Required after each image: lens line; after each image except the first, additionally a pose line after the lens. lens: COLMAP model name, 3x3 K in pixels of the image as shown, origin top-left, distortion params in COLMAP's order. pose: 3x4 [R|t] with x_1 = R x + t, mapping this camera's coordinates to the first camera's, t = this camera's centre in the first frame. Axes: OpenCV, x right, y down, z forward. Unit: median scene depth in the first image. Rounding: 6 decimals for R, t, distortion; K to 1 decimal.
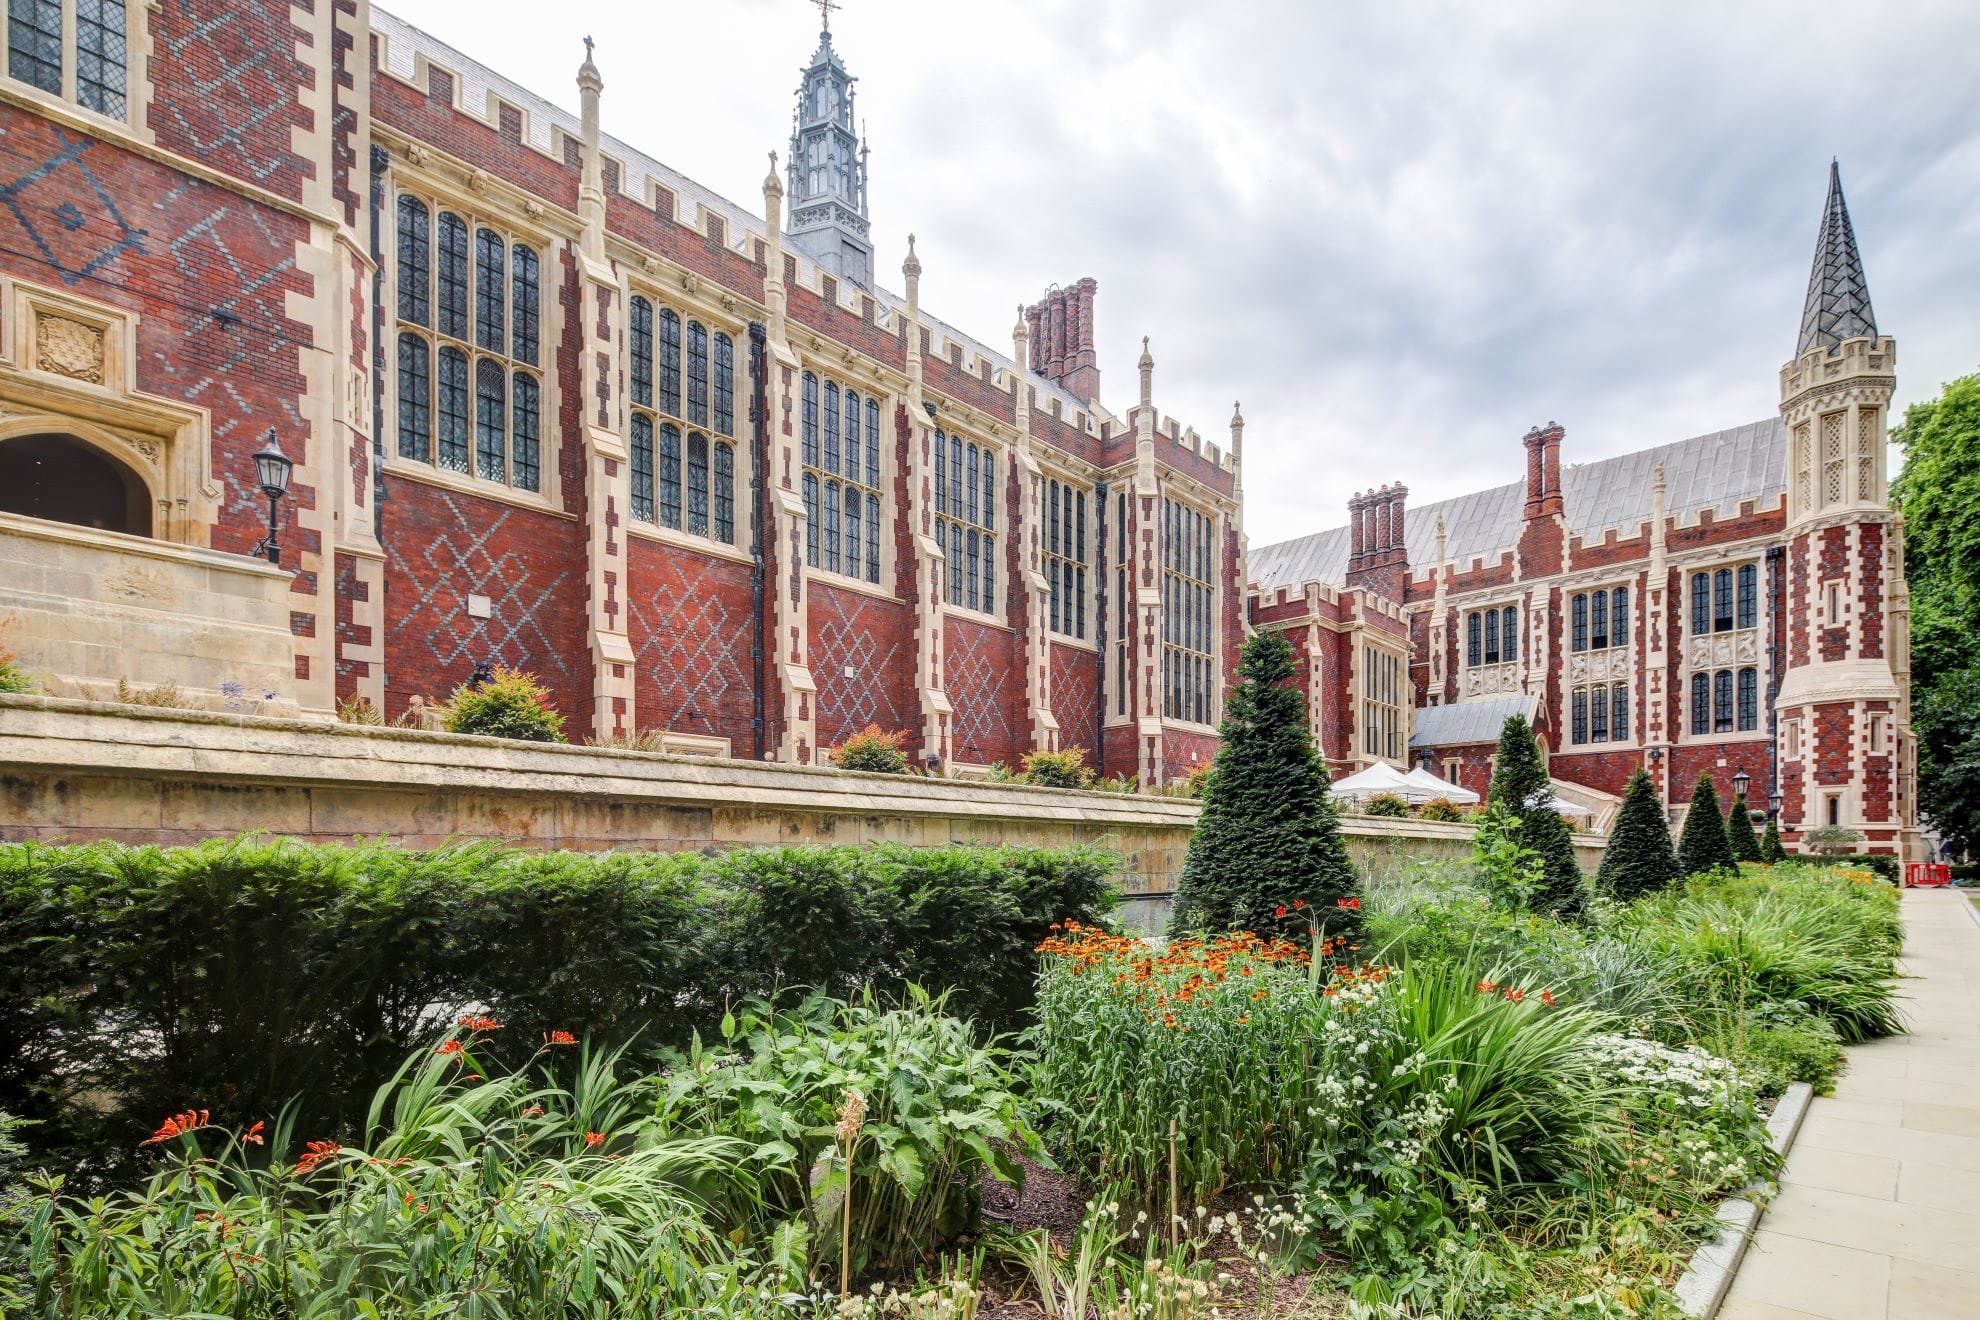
lens RADIAL K [[969.2, 0, 997.2], [0, 969.2, 872.1], [0, 0, 1]] dist [0.007475, -0.004138]
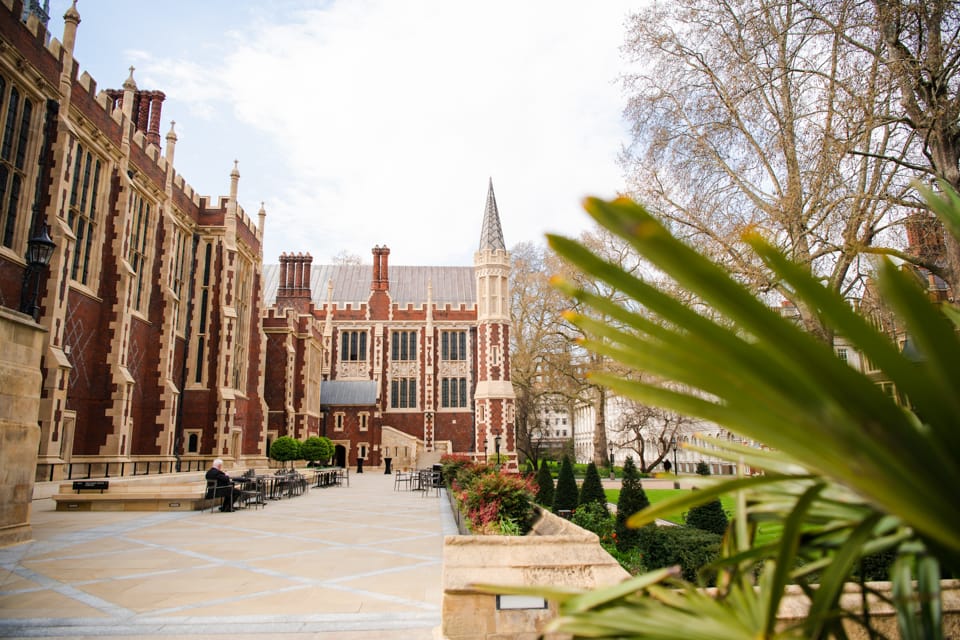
lens RADIAL K [[650.4, 0, 499.8], [0, 650.4, 312.9], [0, 0, 1]] dist [-0.007754, 0.000009]
pose [[0.653961, 0.154099, 0.740668, -0.333624], [0.017029, 0.975789, -0.218052, -0.040005], [-0.756337, 0.155210, 0.635503, -0.015366]]
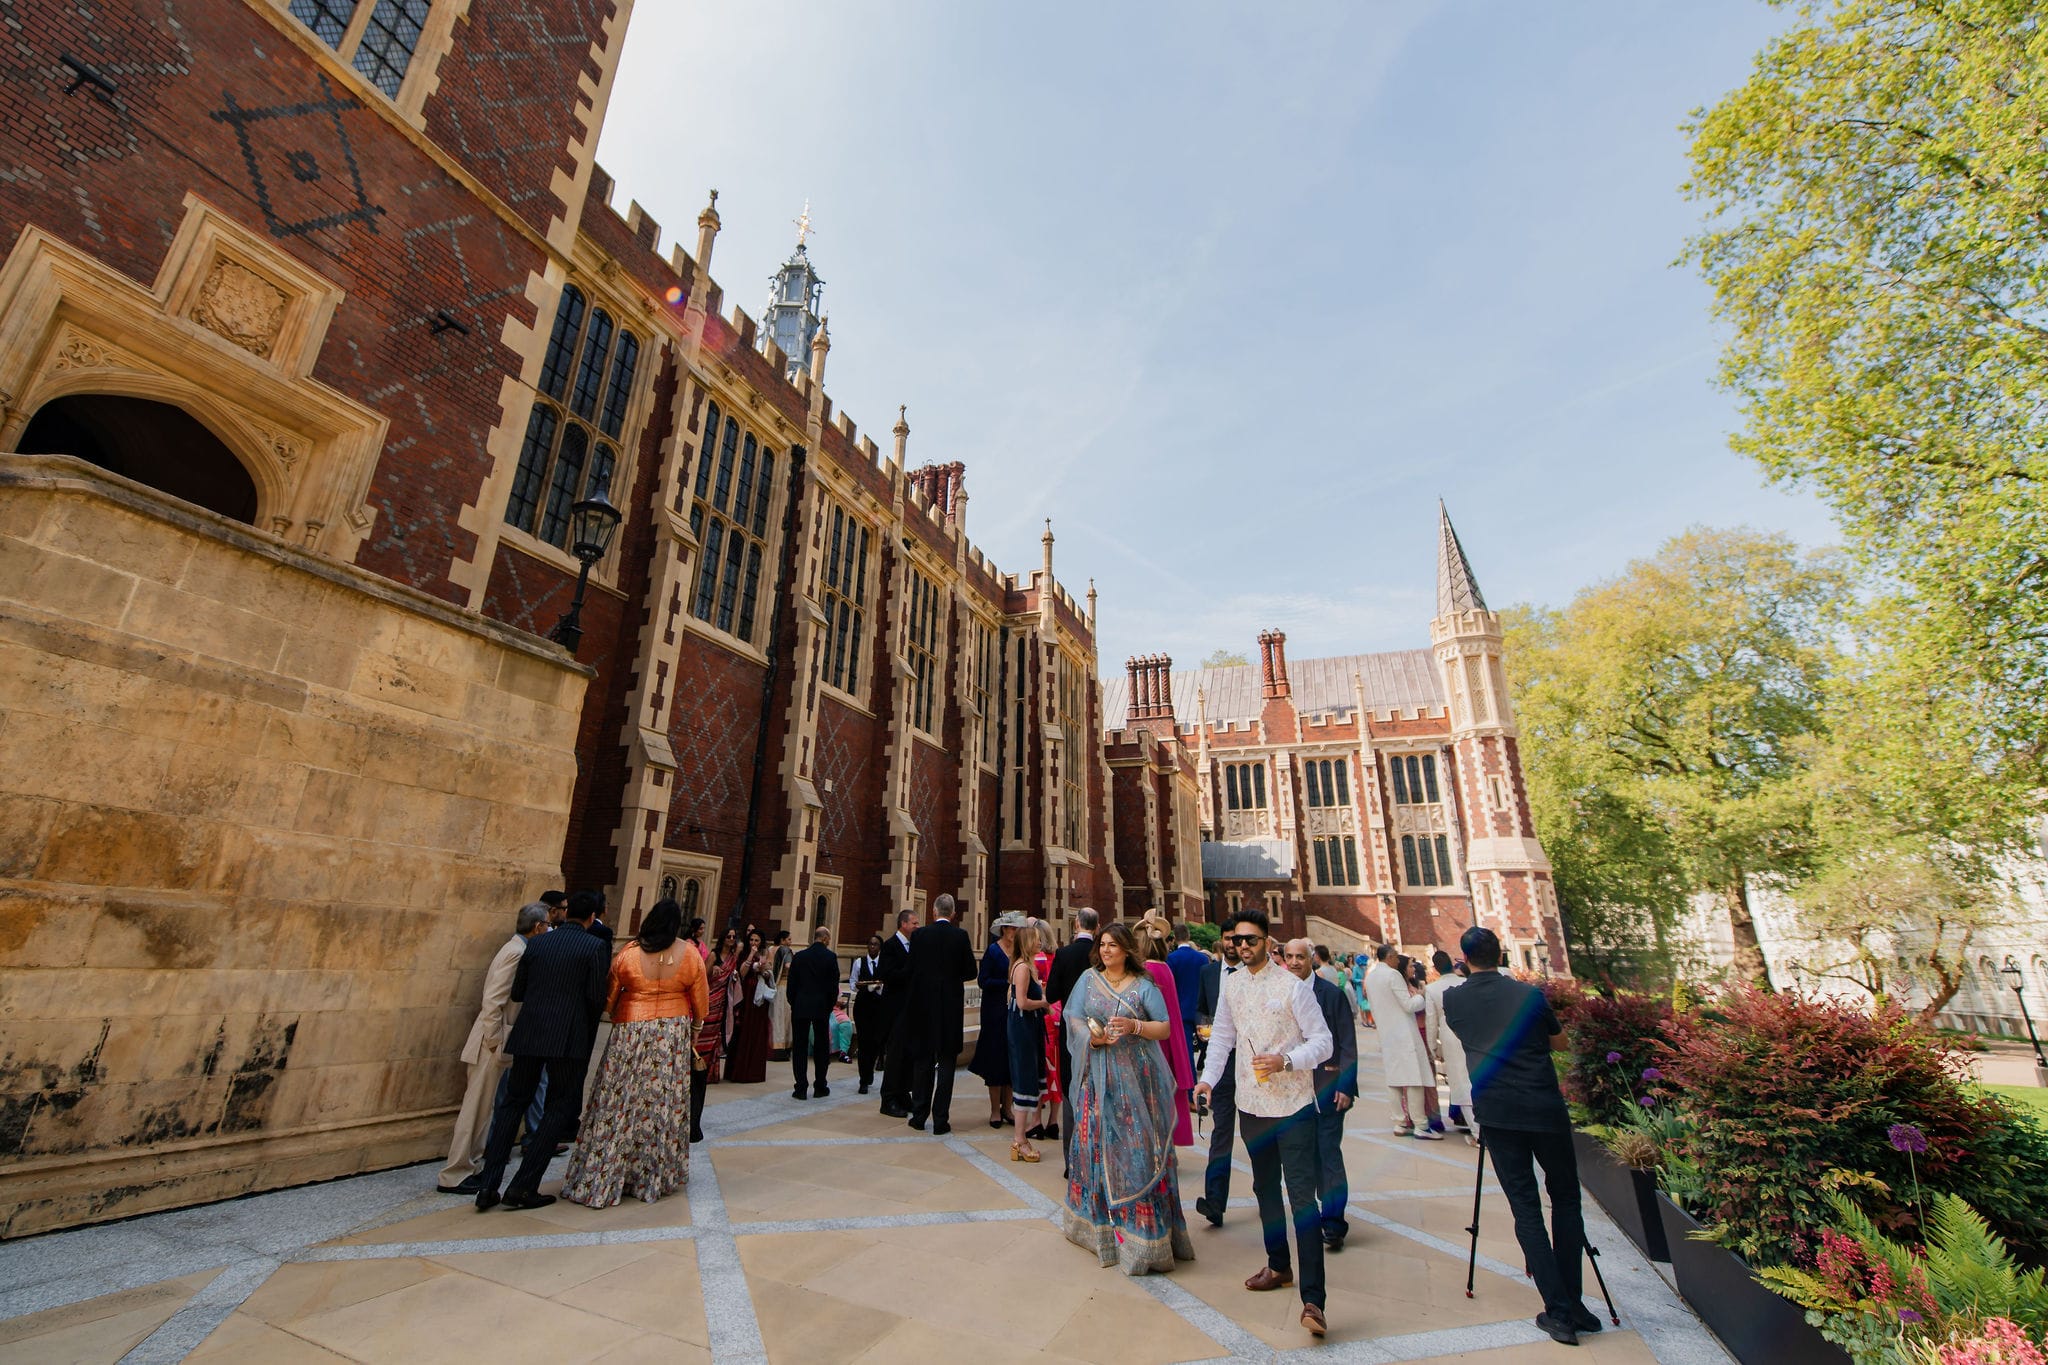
lens RADIAL K [[871.1, 0, 991.6], [0, 871.1, 618.8], [0, 0, 1]] dist [0.013025, -0.001074]
pose [[0.936030, 0.155901, 0.315505, -0.228325], [-0.032346, 0.930840, -0.363993, -0.043096], [-0.350432, 0.330503, 0.876336, 0.122907]]
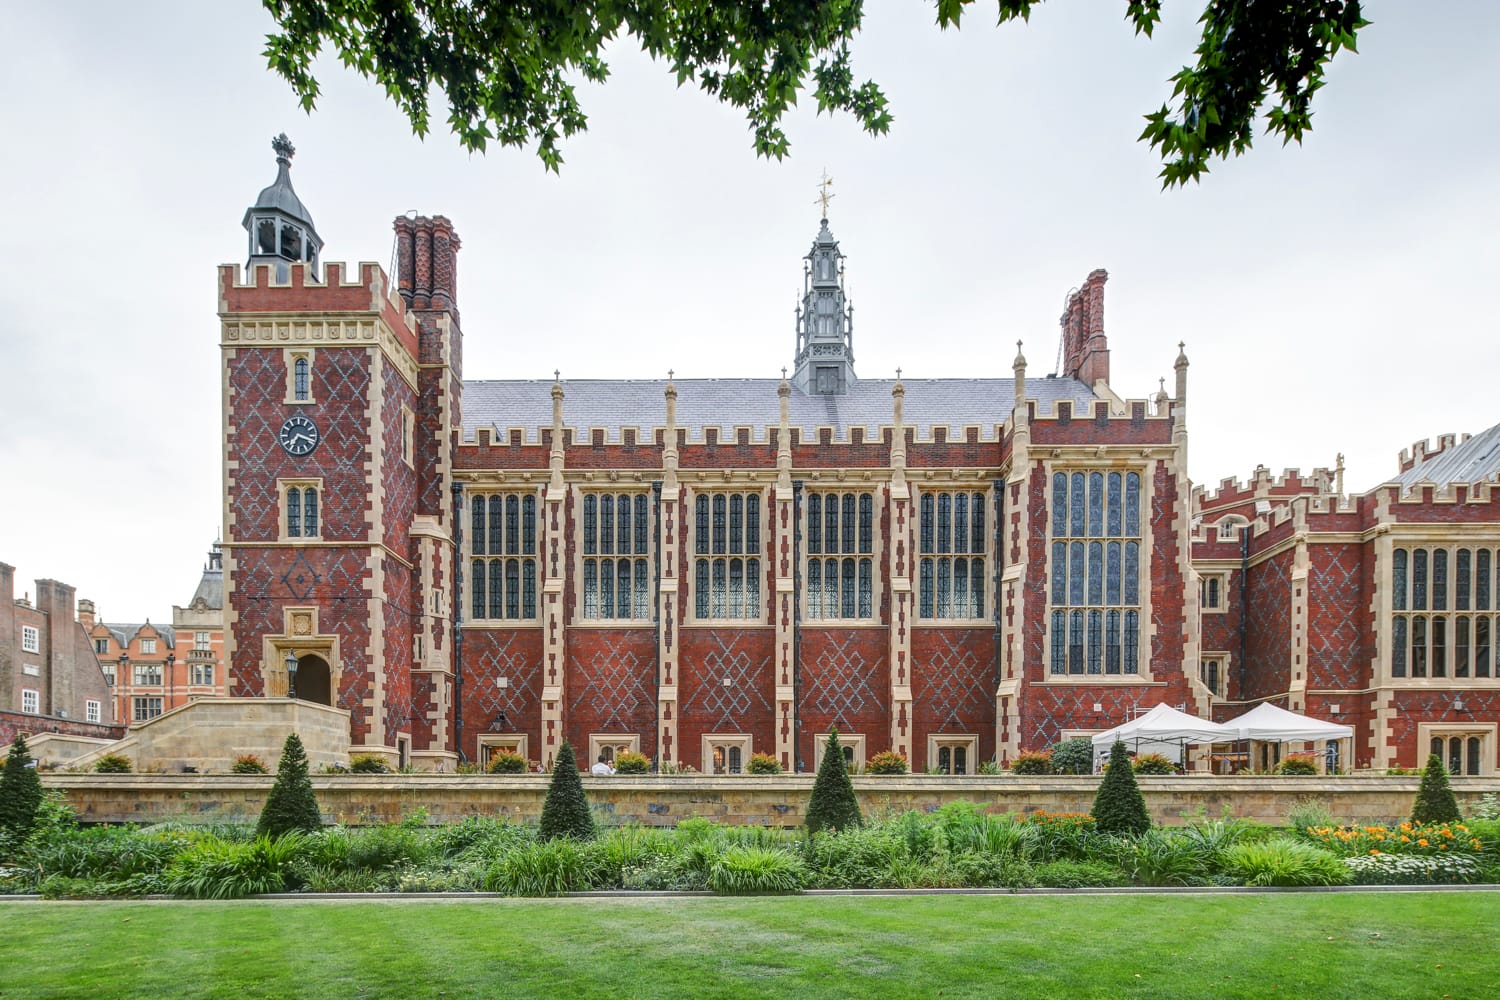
lens RADIAL K [[762.1, 0, 768.0], [0, 762.1, 821.4], [0, 0, 1]] dist [0.006196, -0.003494]
pose [[0.680208, 0.018538, -0.732785, 0.600136], [-0.008424, 0.999812, 0.017475, -0.006646], [0.732971, -0.005714, 0.680236, 0.178282]]
